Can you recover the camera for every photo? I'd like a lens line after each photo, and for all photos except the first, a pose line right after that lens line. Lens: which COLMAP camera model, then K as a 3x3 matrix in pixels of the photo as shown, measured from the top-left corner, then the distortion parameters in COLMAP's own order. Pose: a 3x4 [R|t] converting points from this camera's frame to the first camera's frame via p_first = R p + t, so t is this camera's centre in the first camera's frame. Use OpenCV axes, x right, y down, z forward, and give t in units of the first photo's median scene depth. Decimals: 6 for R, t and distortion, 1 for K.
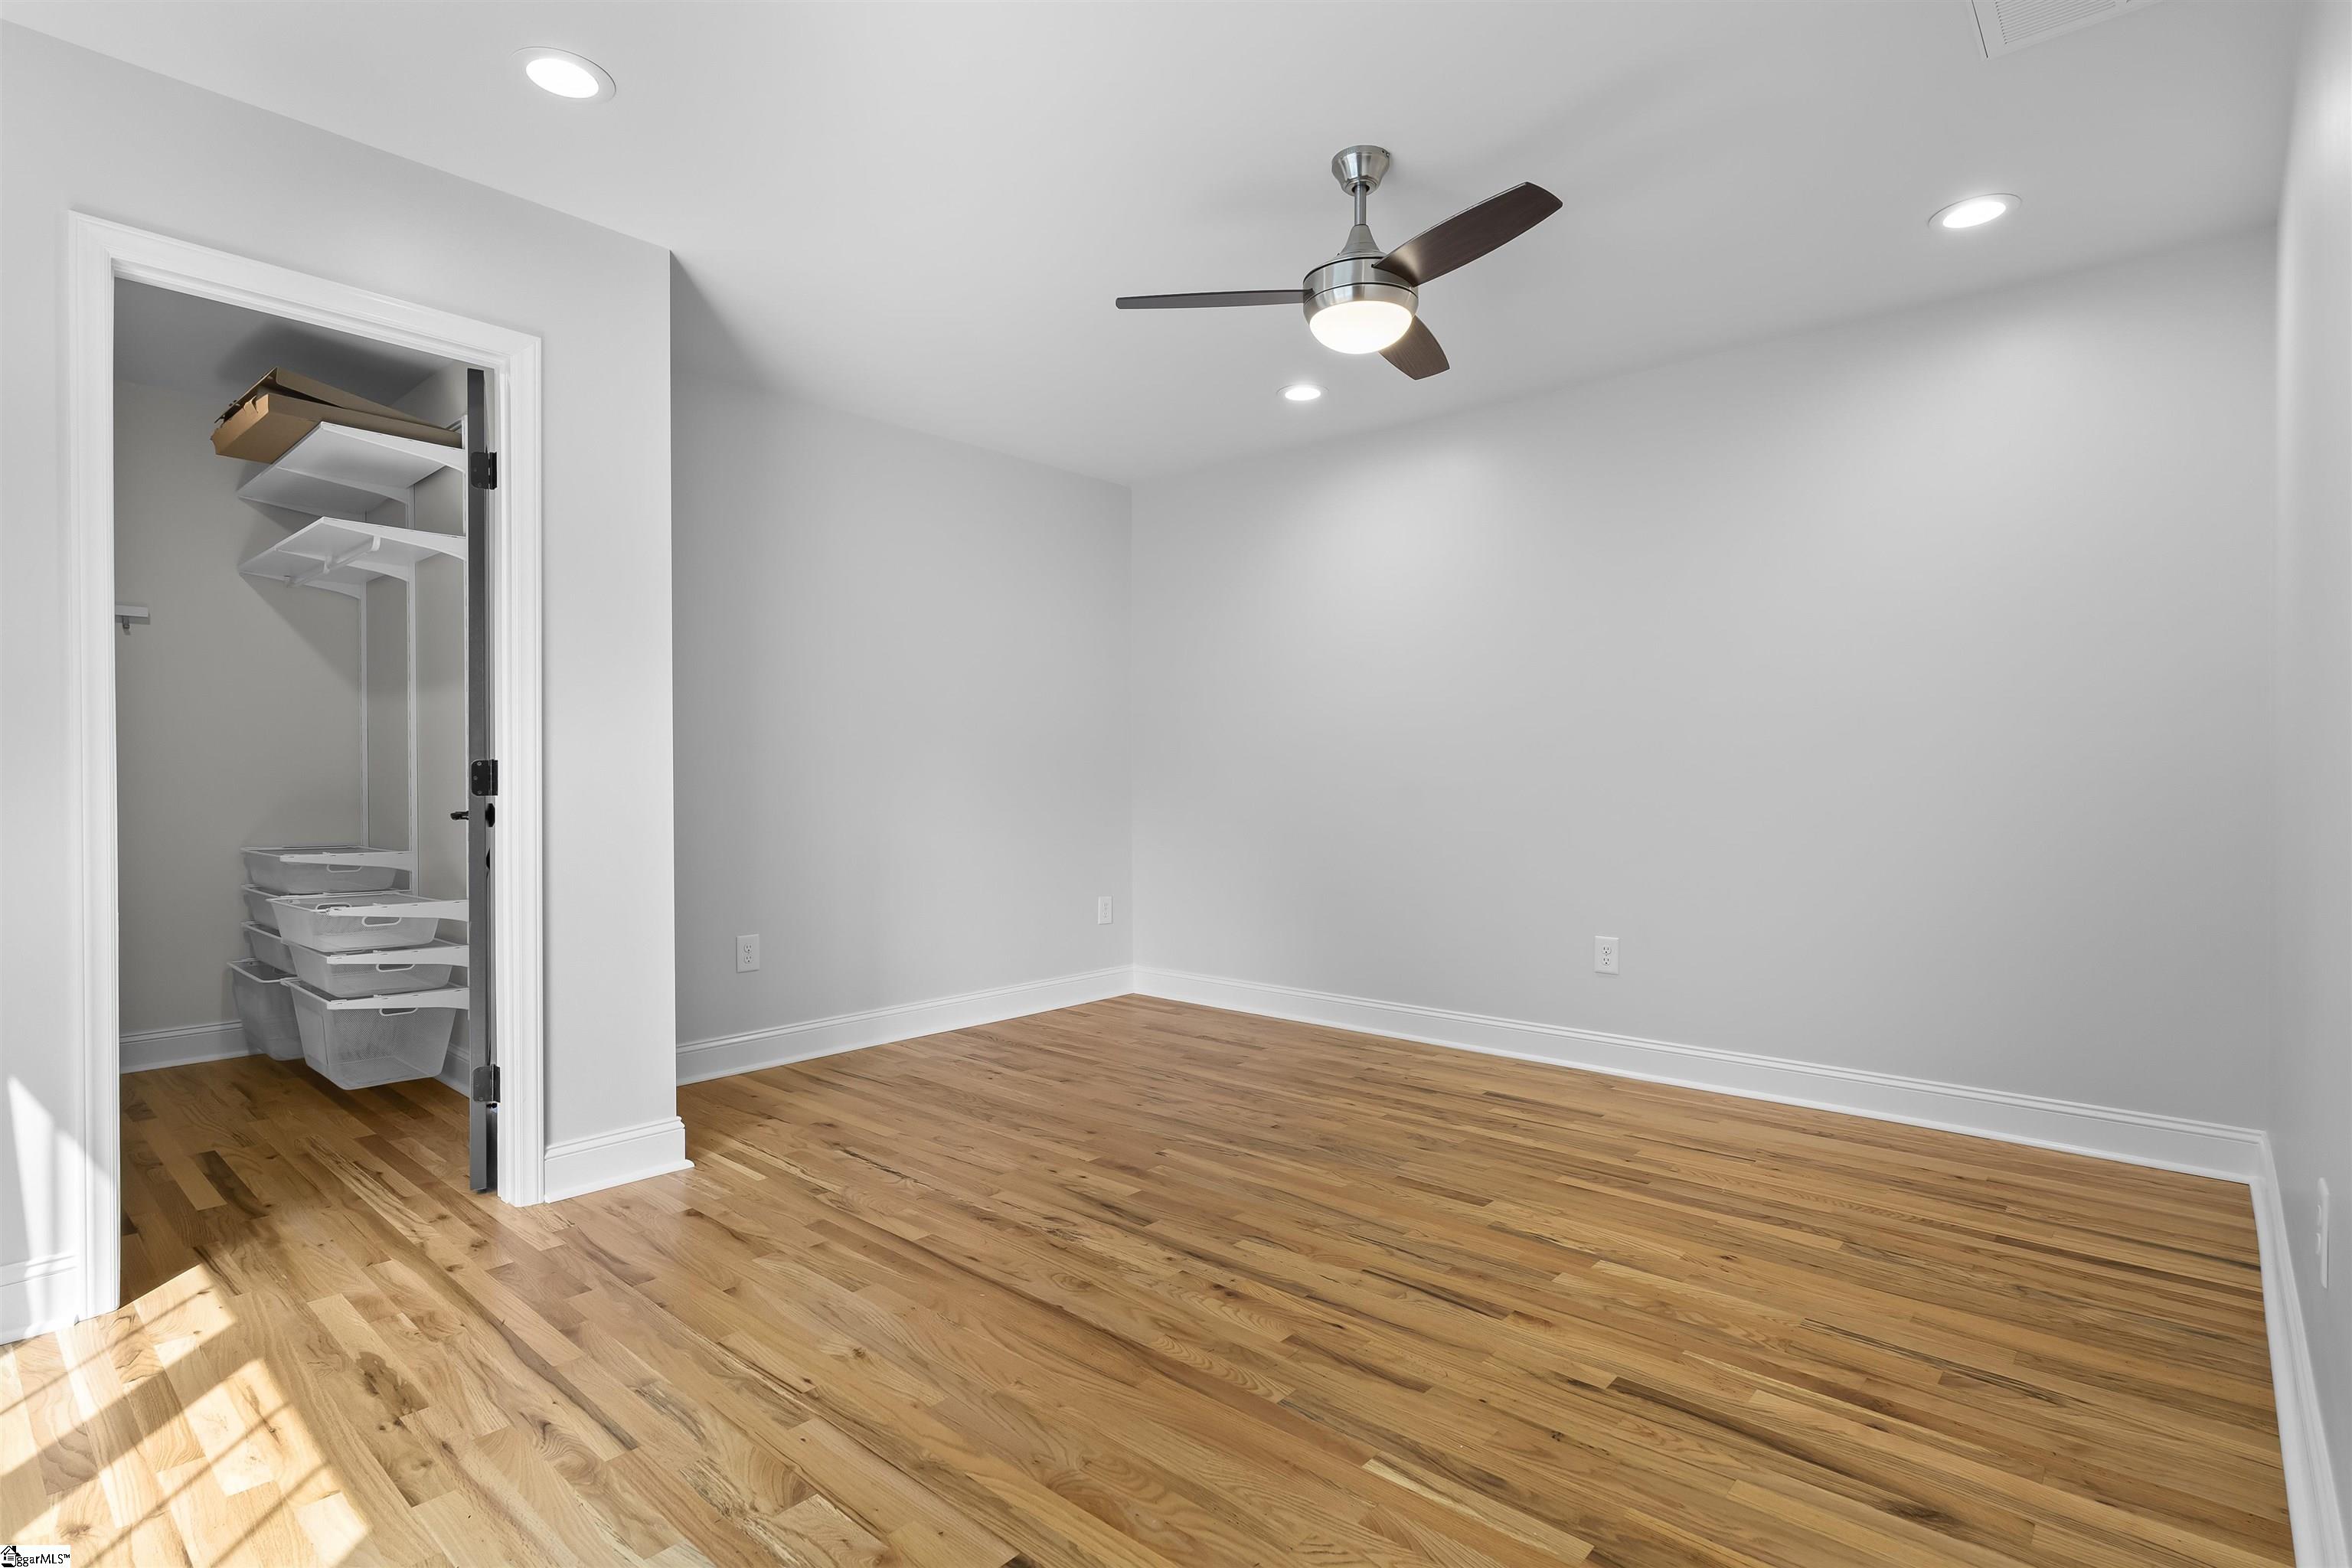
lens RADIAL K [[1166.2, 0, 1174.3], [0, 1166.2, 780.9], [0, 0, 1]] dist [-0.000629, 0.000332]
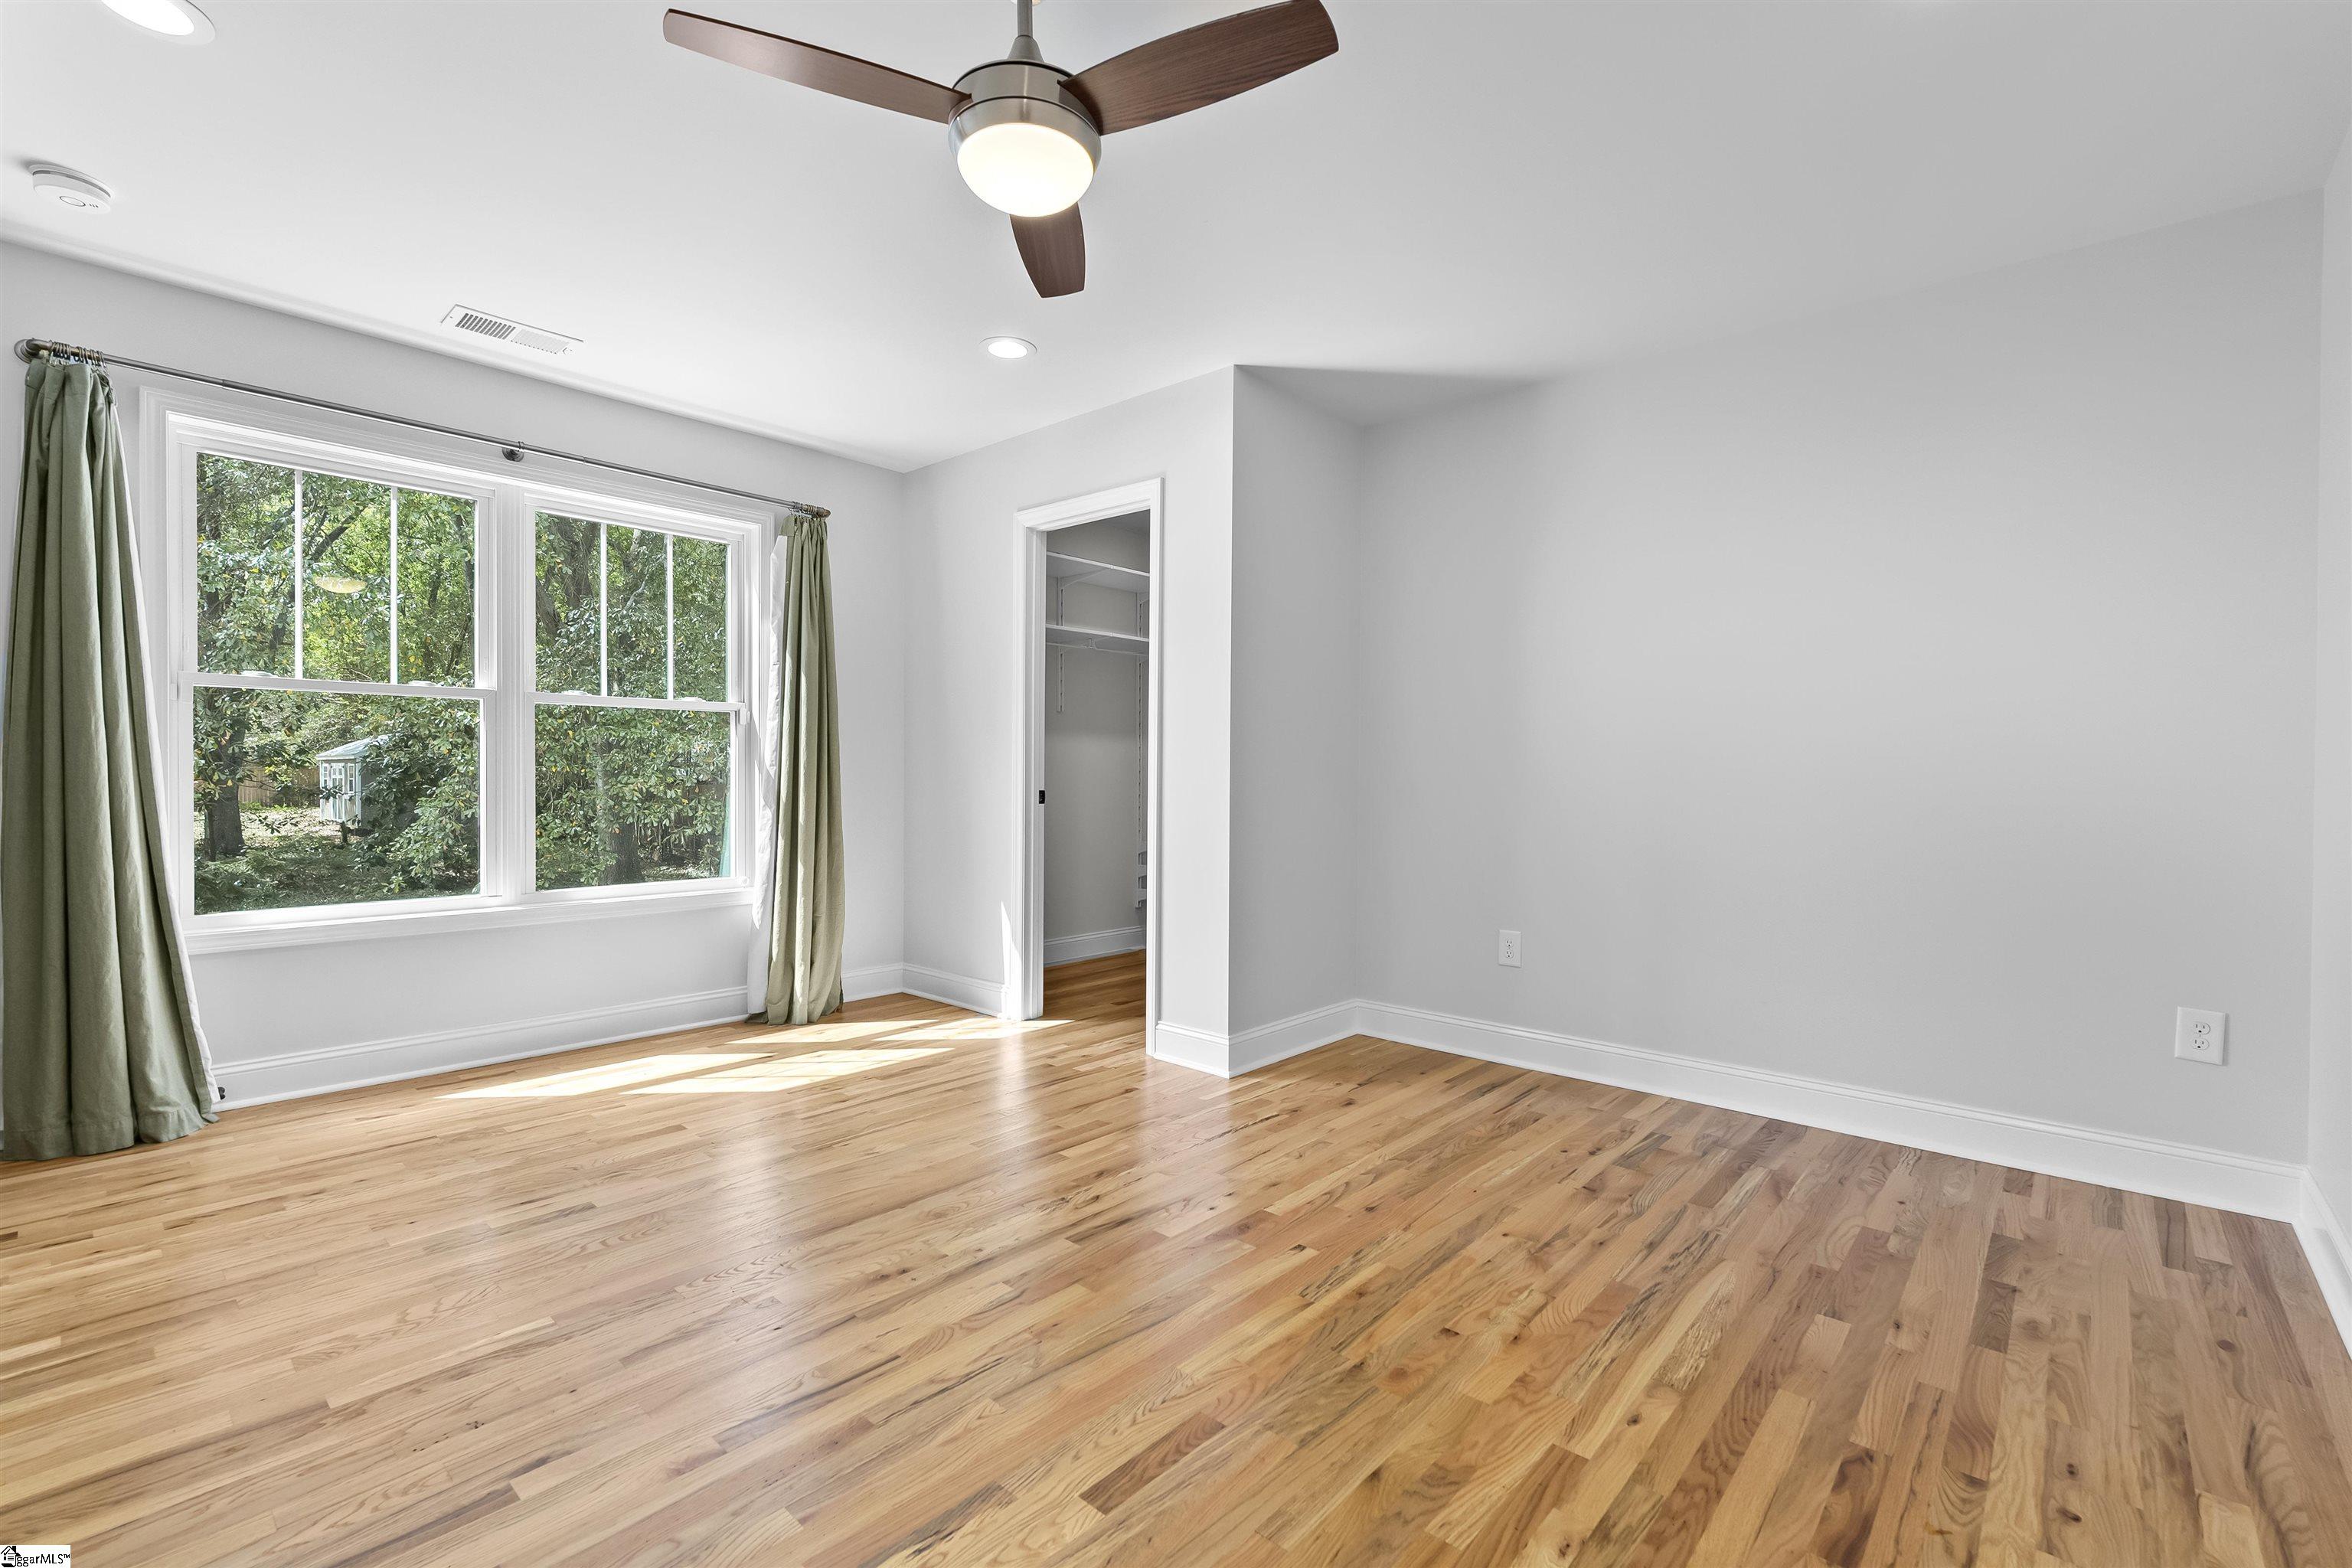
lens RADIAL K [[1030.2, 0, 1175.6], [0, 1030.2, 782.7], [0, 0, 1]] dist [-0.004339, -0.000268]
pose [[-0.014781, 0.007720, -0.999861, 0.779443], [-0.011657, 0.999901, 0.007892, -0.000232], [0.999823, 0.011772, -0.014689, 1.049549]]
